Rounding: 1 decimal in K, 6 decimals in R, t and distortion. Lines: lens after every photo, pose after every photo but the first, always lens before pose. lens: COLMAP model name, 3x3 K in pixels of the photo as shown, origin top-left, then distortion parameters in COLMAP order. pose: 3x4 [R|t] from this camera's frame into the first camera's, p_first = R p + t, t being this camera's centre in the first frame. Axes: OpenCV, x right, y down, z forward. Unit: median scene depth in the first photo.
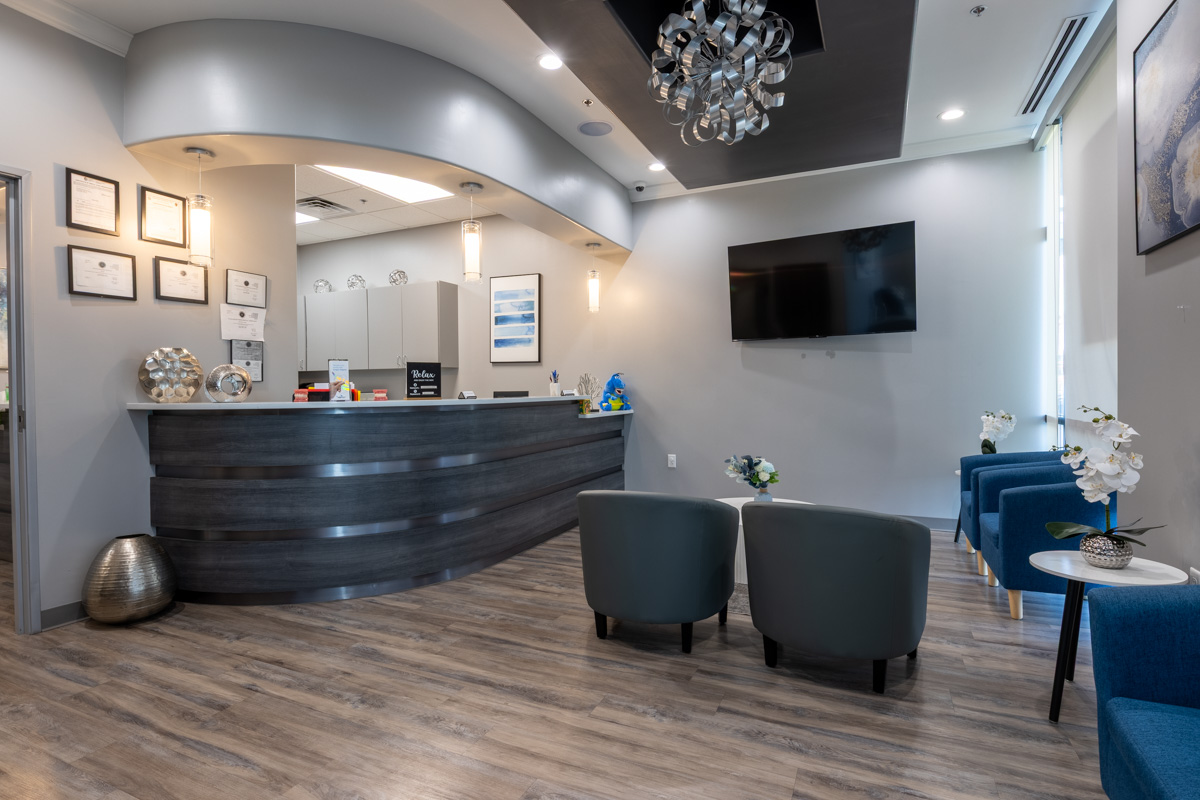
lens RADIAL K [[596.2, 0, 602.0], [0, 596.2, 395.8], [0, 0, 1]] dist [-0.004566, -0.000598]
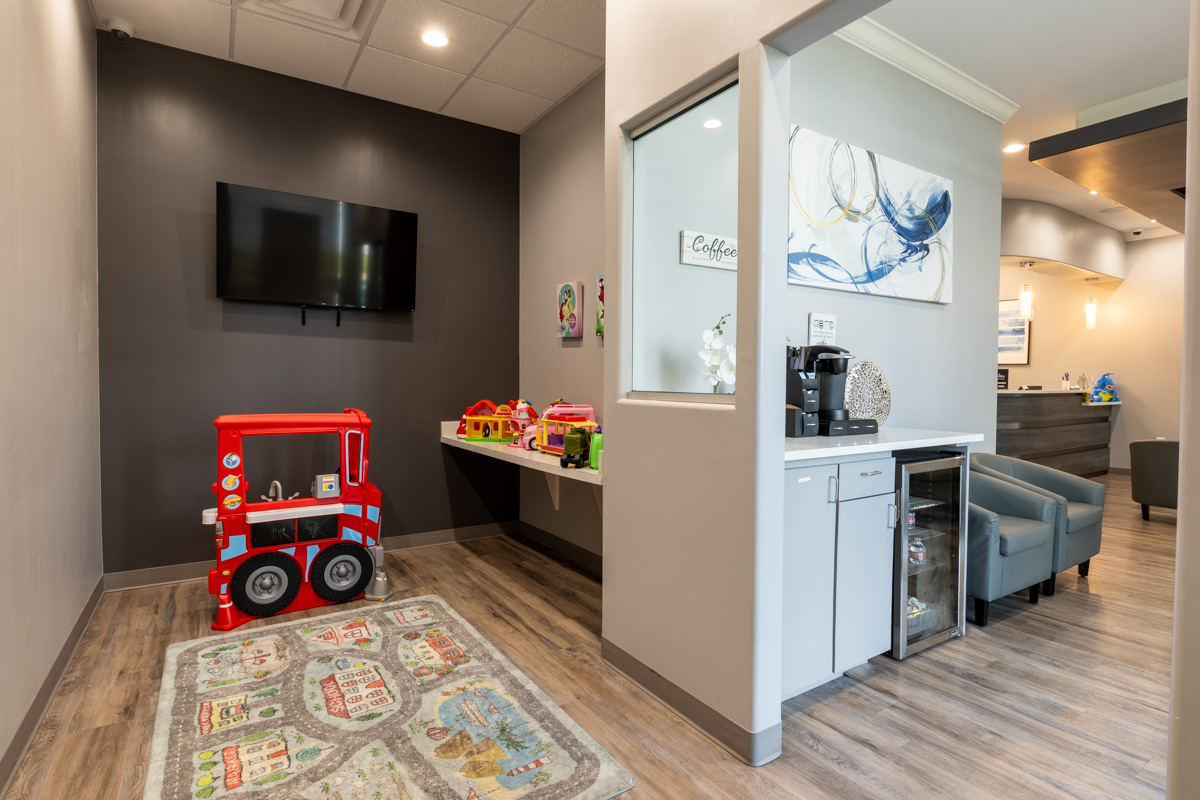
lens RADIAL K [[596.2, 0, 600.8], [0, 596.2, 393.2], [0, 0, 1]] dist [-0.004566, -0.000598]
pose [[0.849269, 0.029025, -0.527162, -0.324653], [-0.022722, 0.999572, 0.018430, 0.009499], [0.527472, -0.003674, 0.849565, -0.991319]]
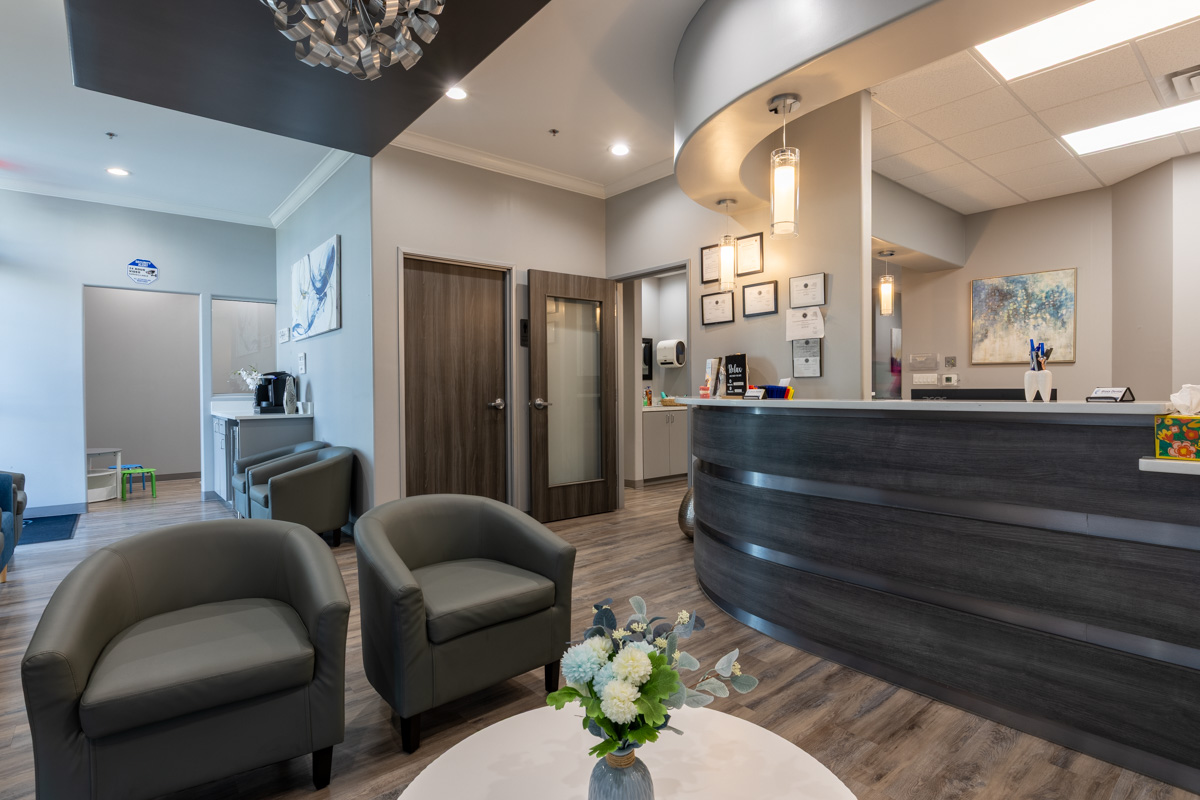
lens RADIAL K [[596.2, 0, 600.4], [0, 596.2, 397.8], [0, 0, 1]] dist [-0.004566, -0.000598]
pose [[-0.428909, 0.024577, -0.903013, 0.500201], [-0.001016, 0.999616, 0.027689, -0.015672], [0.903347, 0.012794, -0.428719, 1.057298]]
